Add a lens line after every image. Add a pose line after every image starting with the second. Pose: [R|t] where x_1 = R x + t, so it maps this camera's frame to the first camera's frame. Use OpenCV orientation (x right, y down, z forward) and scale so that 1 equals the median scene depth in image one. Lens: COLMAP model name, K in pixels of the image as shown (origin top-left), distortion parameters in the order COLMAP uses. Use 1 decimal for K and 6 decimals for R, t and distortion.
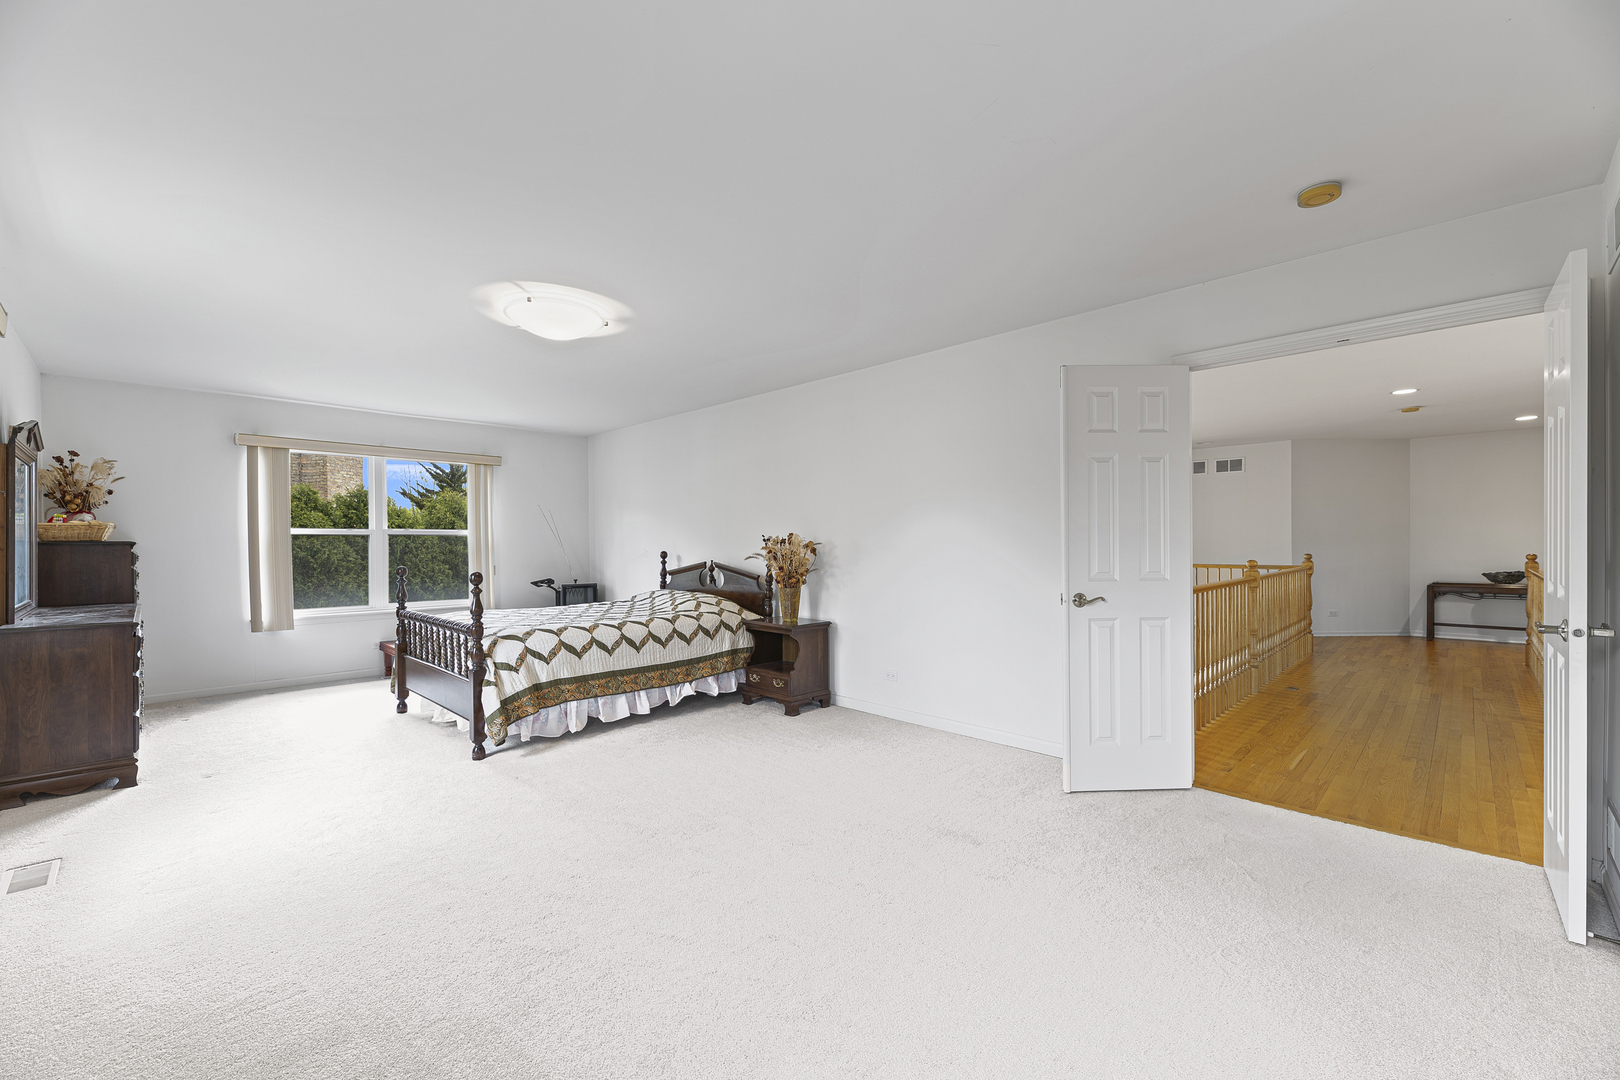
lens RADIAL K [[656.7, 0, 819.4], [0, 656.7, 548.6], [0, 0, 1]] dist [0.001988, -0.000578]
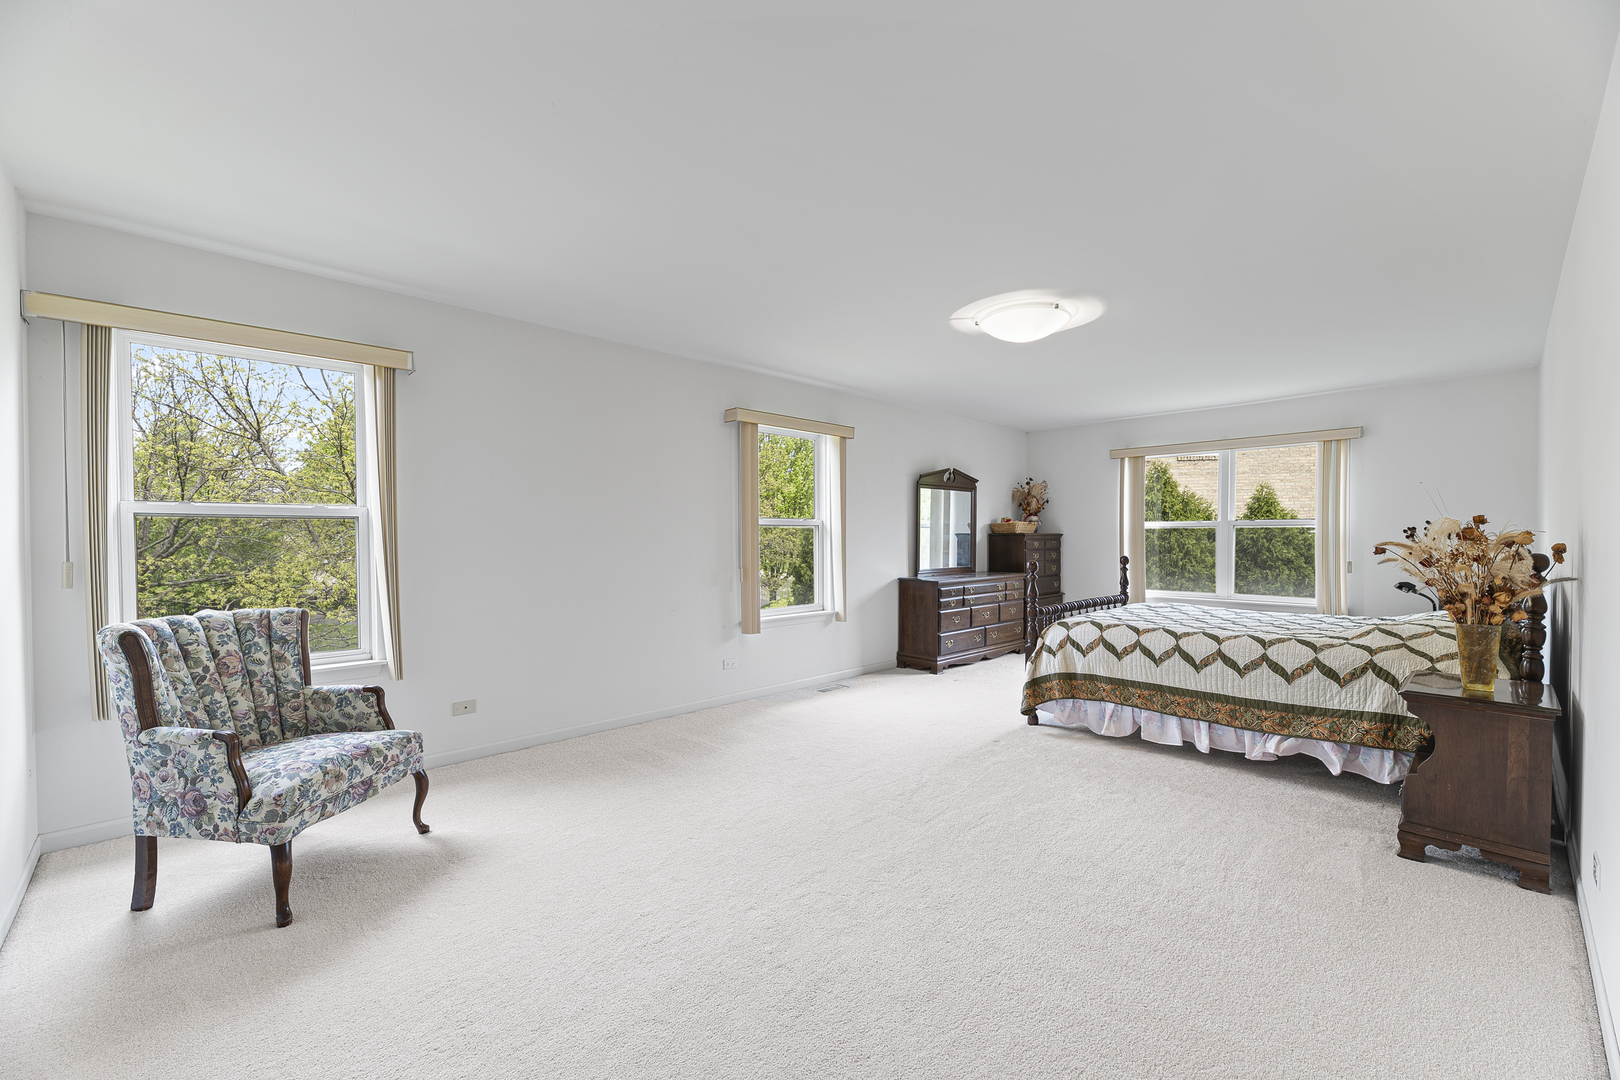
lens RADIAL K [[656.7, 0, 819.4], [0, 656.7, 548.6], [0, 0, 1]] dist [0.001988, -0.000578]
pose [[-0.032322, 0.023400, -0.999204, 0.532014], [-0.003126, 0.999719, 0.023513, -0.009673], [0.999473, 0.003884, -0.032240, 0.562585]]
